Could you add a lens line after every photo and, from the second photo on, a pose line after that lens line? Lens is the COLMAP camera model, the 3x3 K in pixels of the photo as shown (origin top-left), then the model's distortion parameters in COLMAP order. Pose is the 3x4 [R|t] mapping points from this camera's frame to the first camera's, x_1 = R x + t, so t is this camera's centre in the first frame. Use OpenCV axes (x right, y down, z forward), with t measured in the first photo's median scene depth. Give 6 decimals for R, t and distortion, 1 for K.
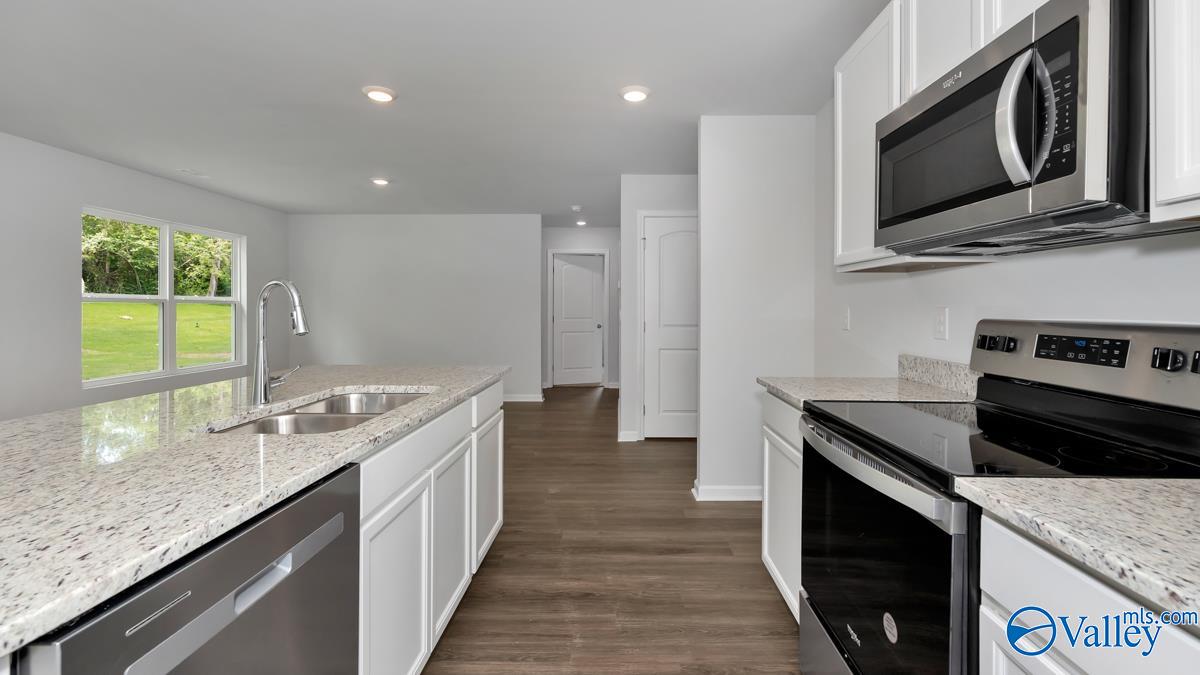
lens RADIAL K [[508.0, 0, 616.4], [0, 508.0, 315.9], [0, 0, 1]] dist [0.001447, 0.000094]
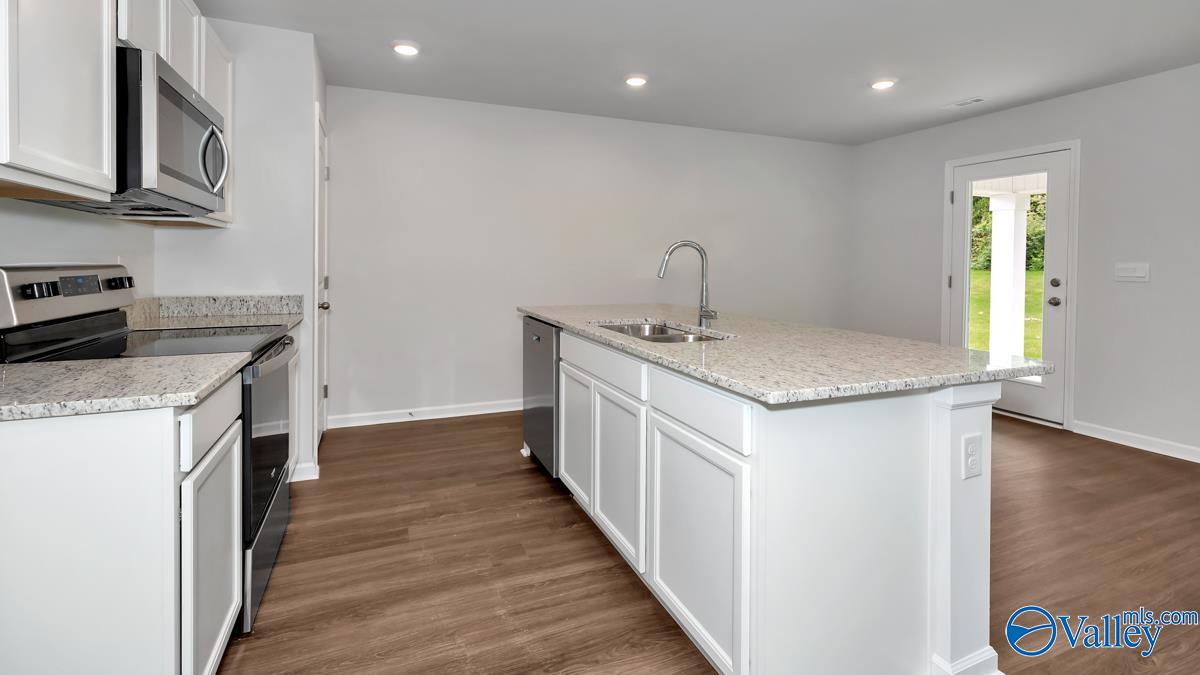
lens RADIAL K [[513.8, 0, 589.9], [0, 513.8, 269.5], [0, 0, 1]] dist [0.022957, -0.008148]
pose [[-0.916725, 0.001338, -0.399516, 0.133897], [-0.012423, 0.999415, 0.031853, -0.021439], [0.399325, 0.034164, -0.916173, 1.654888]]
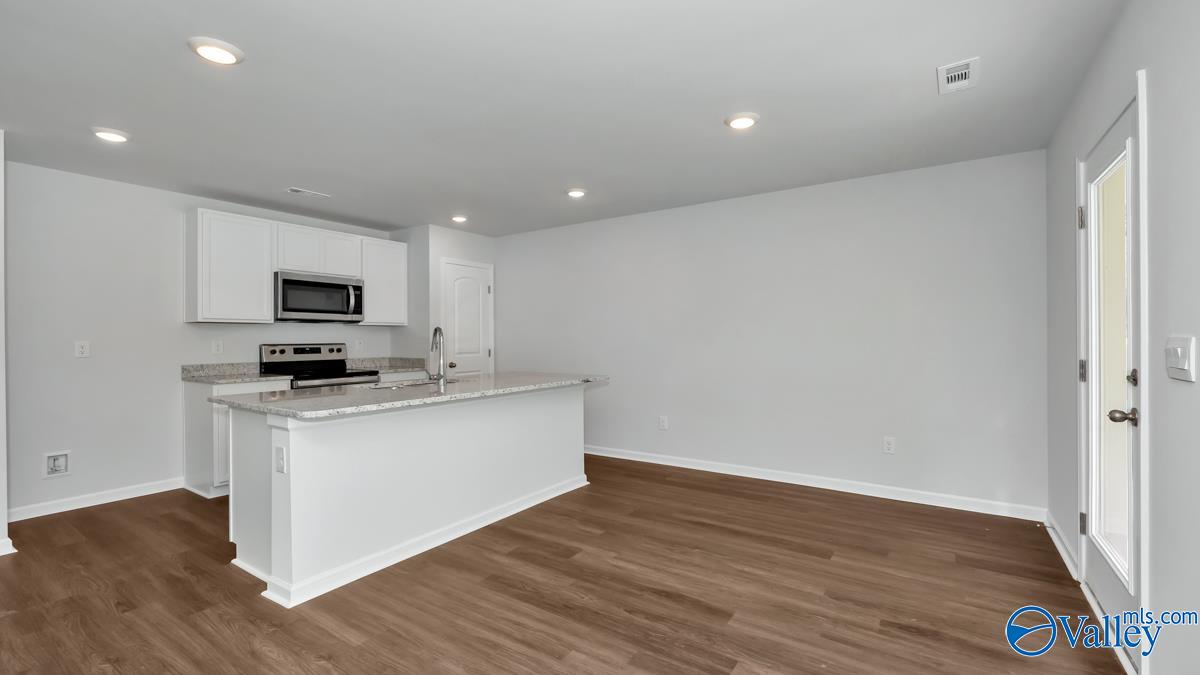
lens RADIAL K [[503.1, 0, 624.9], [0, 503.1, 338.1], [0, 0, 1]] dist [0.000248, -0.000416]
pose [[-0.851847, 0.006140, 0.523755, -1.859597], [0.016550, 0.999748, 0.015196, -0.027772], [-0.523530, 0.021613, -0.851733, 1.762646]]
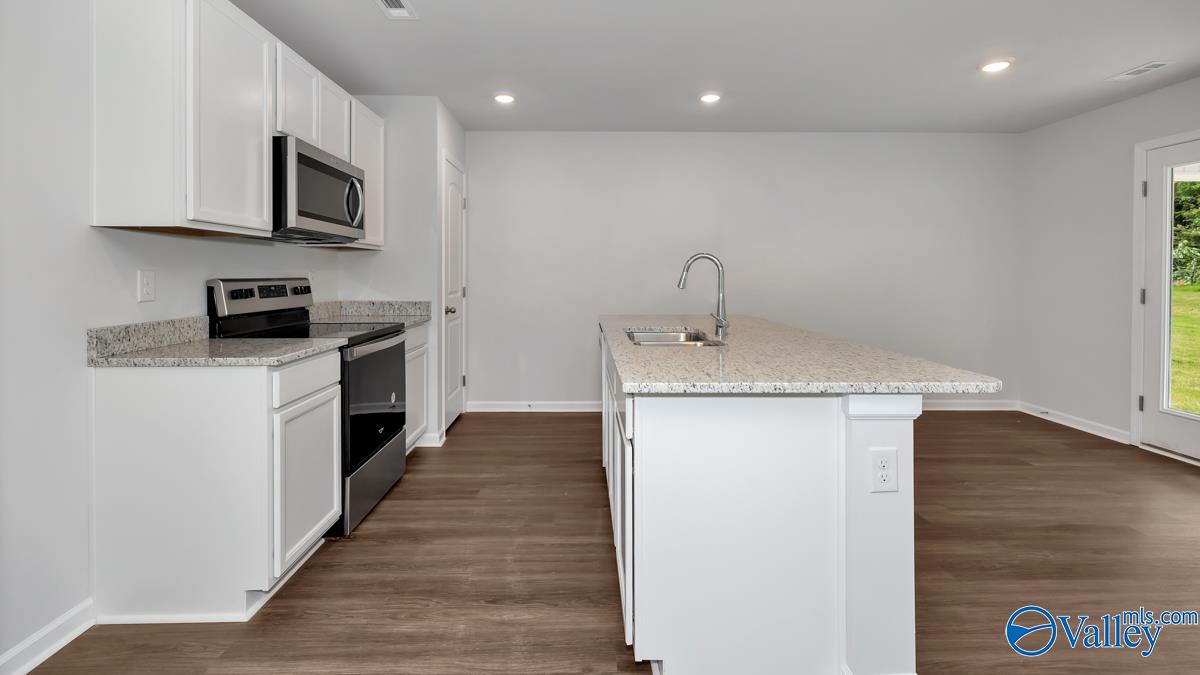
lens RADIAL K [[526.8, 0, 602.2], [0, 526.8, 274.3], [0, 0, 1]] dist [0.009445, -0.000180]
pose [[-0.999003, 0.001735, -0.044607, -0.202542], [0.000798, 0.999779, 0.021009, -0.028114], [0.044633, 0.020952, -0.998784, 1.896742]]
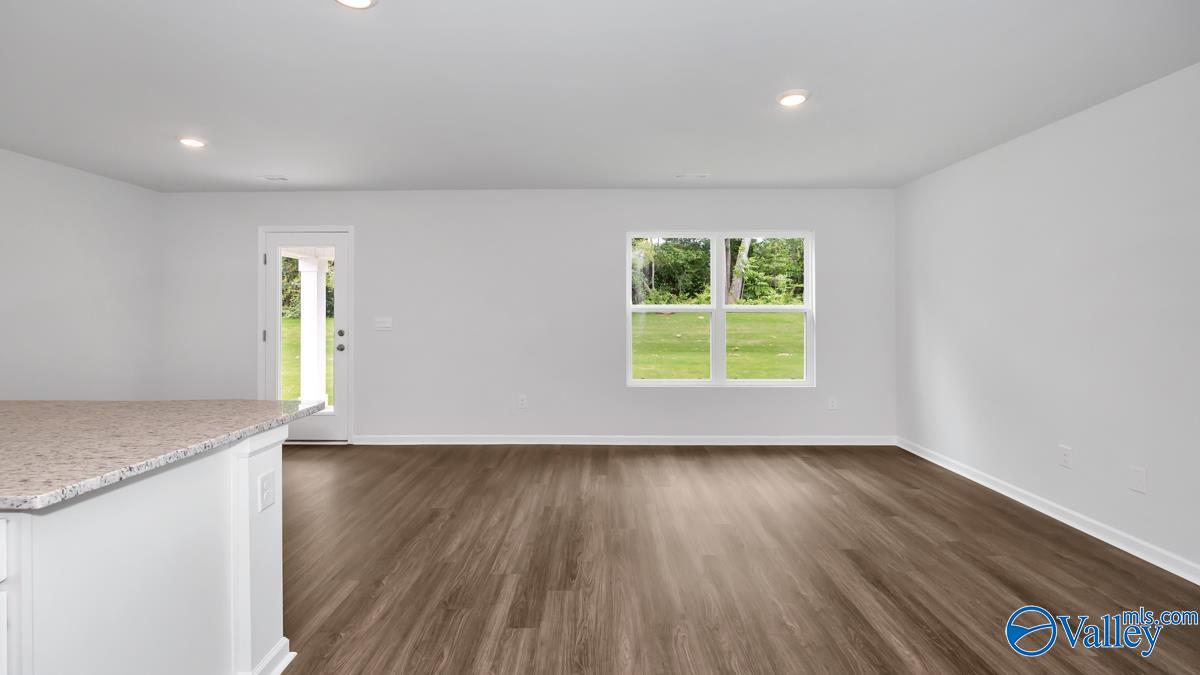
lens RADIAL K [[508.3, 0, 588.1], [0, 508.3, 308.8], [0, 0, 1]] dist [-0.001992, -0.000339]
pose [[-0.000925, -0.000240, -1.000000, 0.214552], [-0.015760, 0.999876, -0.000225, -0.059571], [0.999875, 0.015760, -0.000929, 1.748898]]
